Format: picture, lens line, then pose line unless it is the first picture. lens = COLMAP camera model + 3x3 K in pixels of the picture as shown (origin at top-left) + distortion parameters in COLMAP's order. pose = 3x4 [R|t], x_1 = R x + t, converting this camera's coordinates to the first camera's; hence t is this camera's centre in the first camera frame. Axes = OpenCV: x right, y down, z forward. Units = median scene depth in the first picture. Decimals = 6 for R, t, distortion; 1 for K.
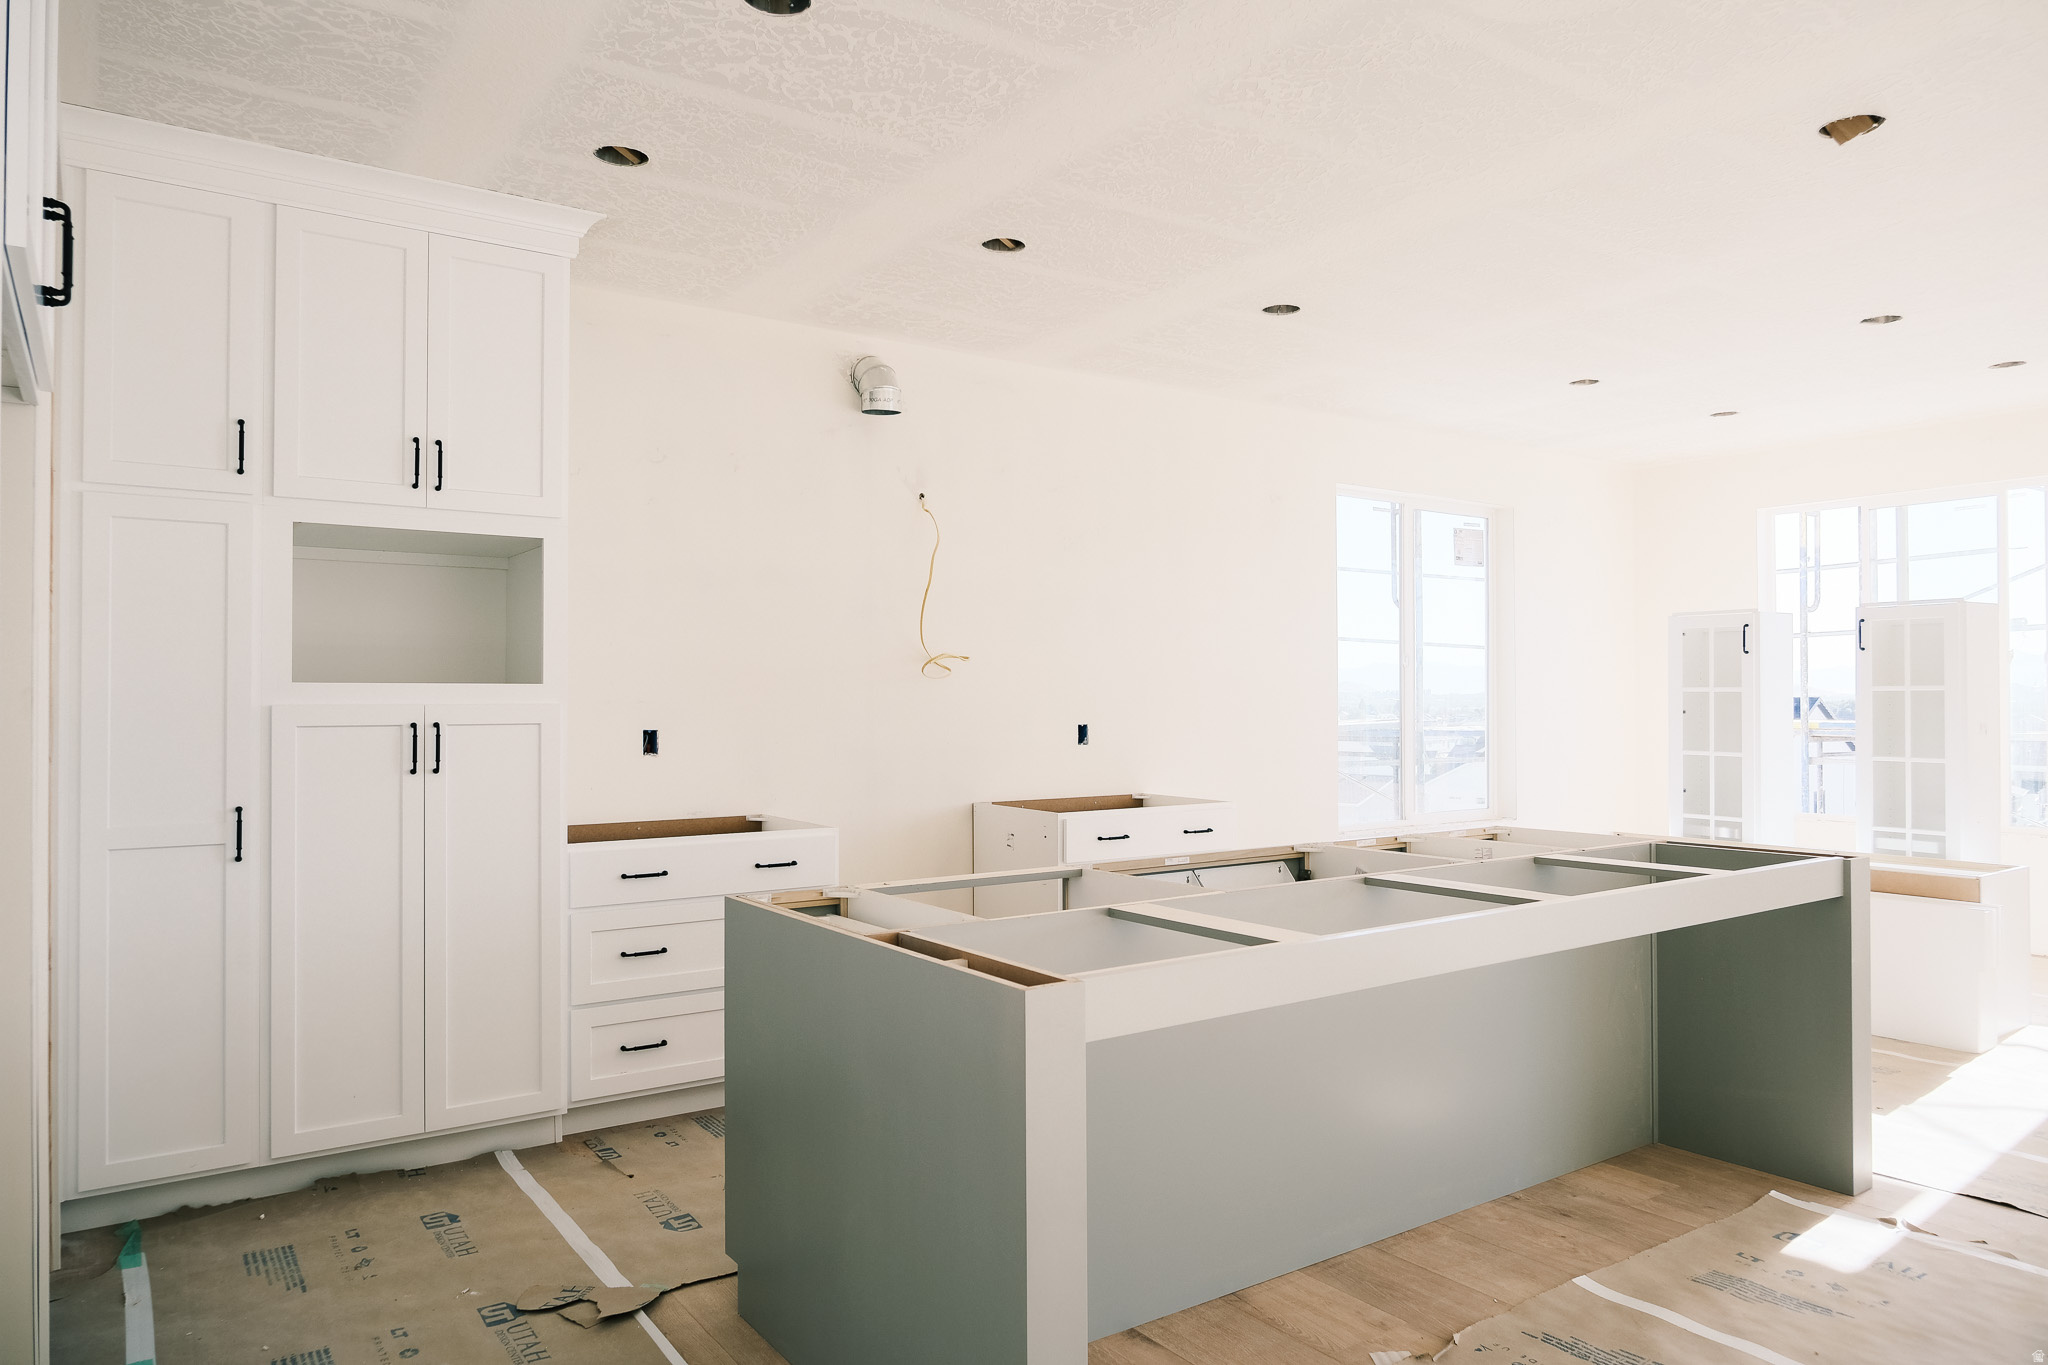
lens RADIAL K [[1339.2, 0, 1024.0], [0, 1339.2, 682.5], [0, 0, 1]] dist [-0.003933, -0.000838]
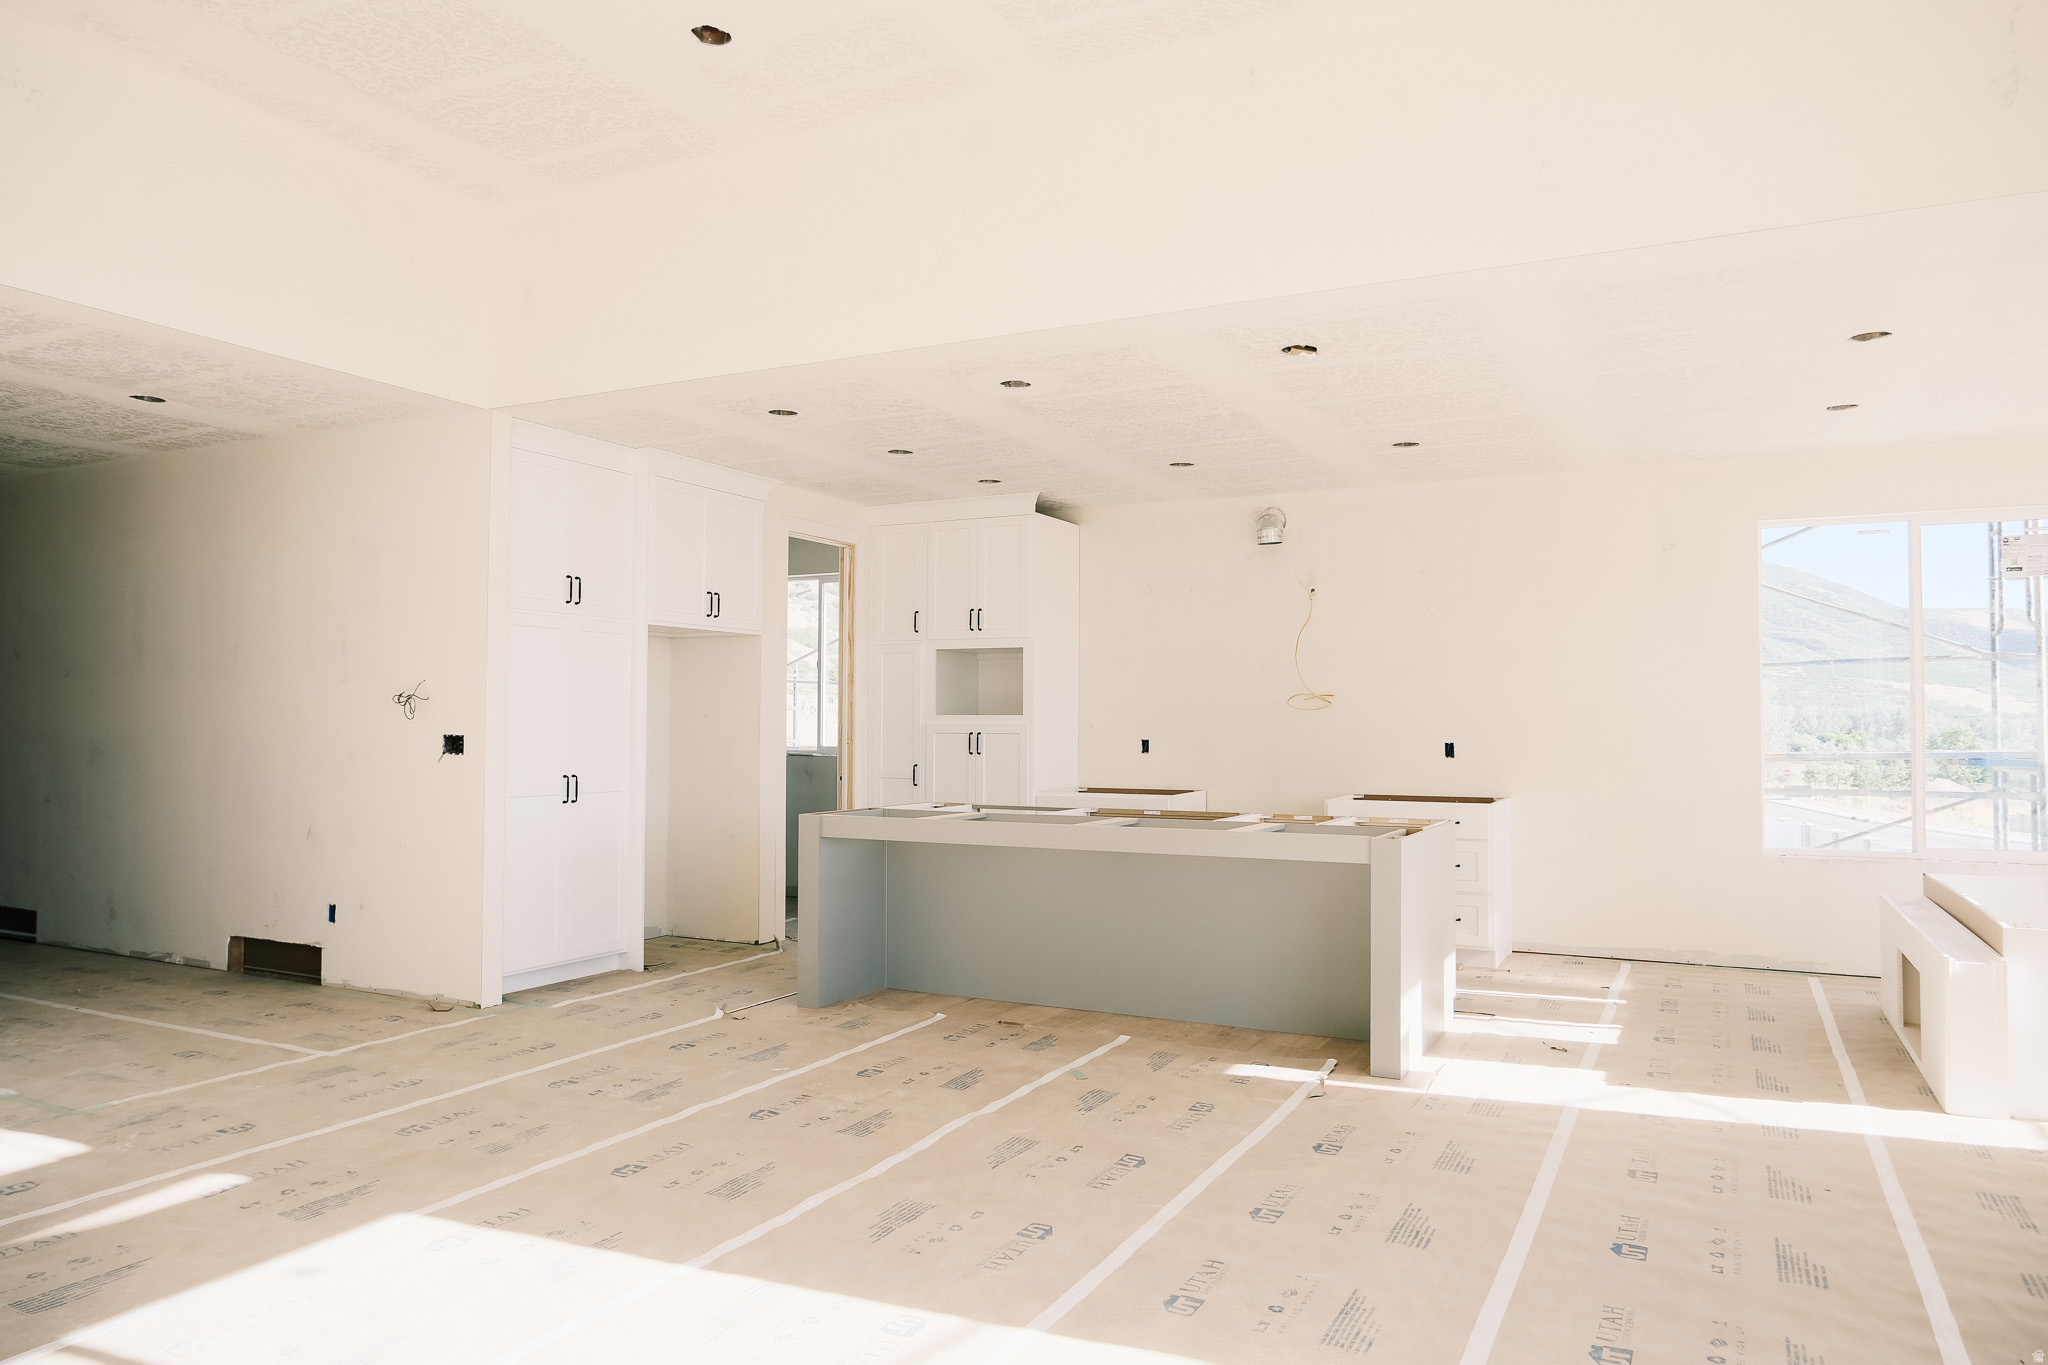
lens RADIAL K [[1339.2, 0, 1024.0], [0, 1339.2, 682.5], [0, 0, 1]] dist [-0.003933, -0.000838]
pose [[0.464810, -0.018095, -0.885226, 1.413112], [0.006637, 0.999834, -0.016953, -0.013429], [0.885386, 0.002004, 0.464853, 0.003956]]
